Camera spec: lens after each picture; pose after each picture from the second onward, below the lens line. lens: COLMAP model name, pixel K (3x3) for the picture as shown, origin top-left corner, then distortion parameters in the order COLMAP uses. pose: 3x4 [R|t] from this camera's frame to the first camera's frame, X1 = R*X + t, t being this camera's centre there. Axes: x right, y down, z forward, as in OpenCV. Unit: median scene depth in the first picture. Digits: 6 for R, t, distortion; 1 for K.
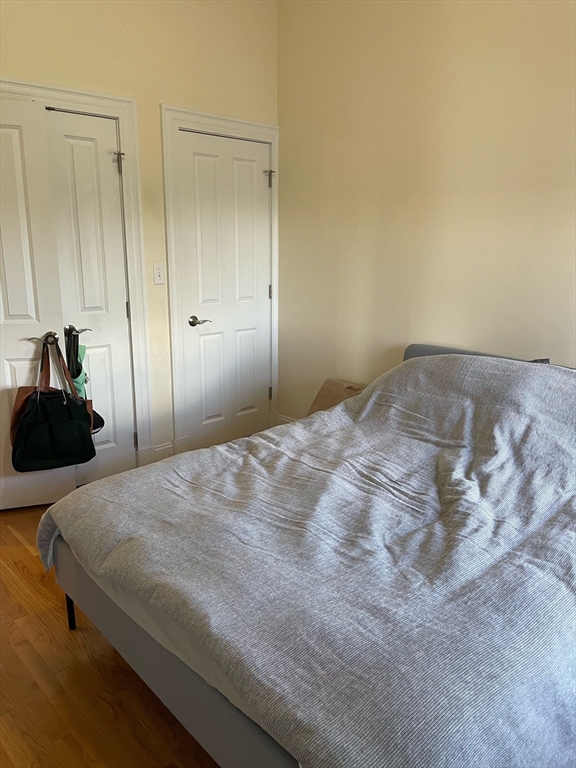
lens RADIAL K [[586.0, 0, 290.5], [0, 586.0, 382.6], [0, 0, 1]] dist [0.092439, -0.120210]
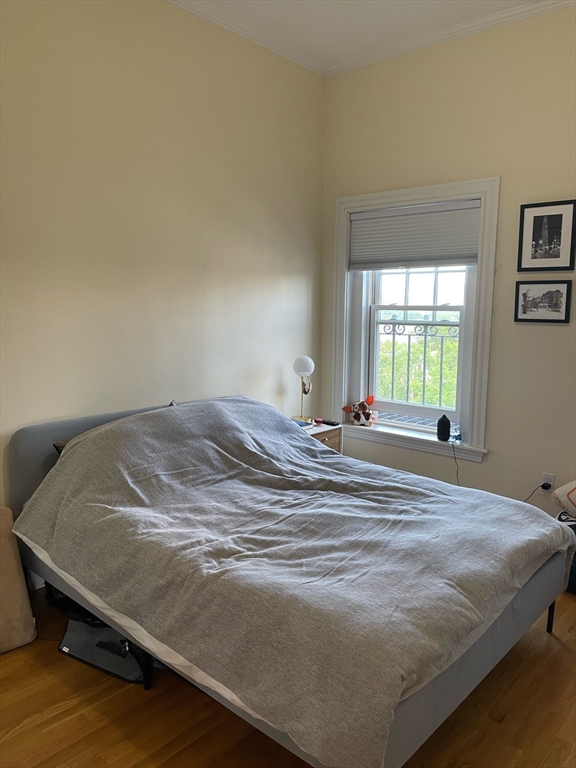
lens RADIAL K [[586.0, 0, 290.5], [0, 586.0, 383.4], [0, 0, 1]] dist [0.092439, -0.120210]
pose [[-0.107446, -0.153316, 0.982318, -0.946466], [0.227788, 0.957960, 0.174430, -0.270901], [-0.967764, 0.242502, -0.068006, 0.955661]]
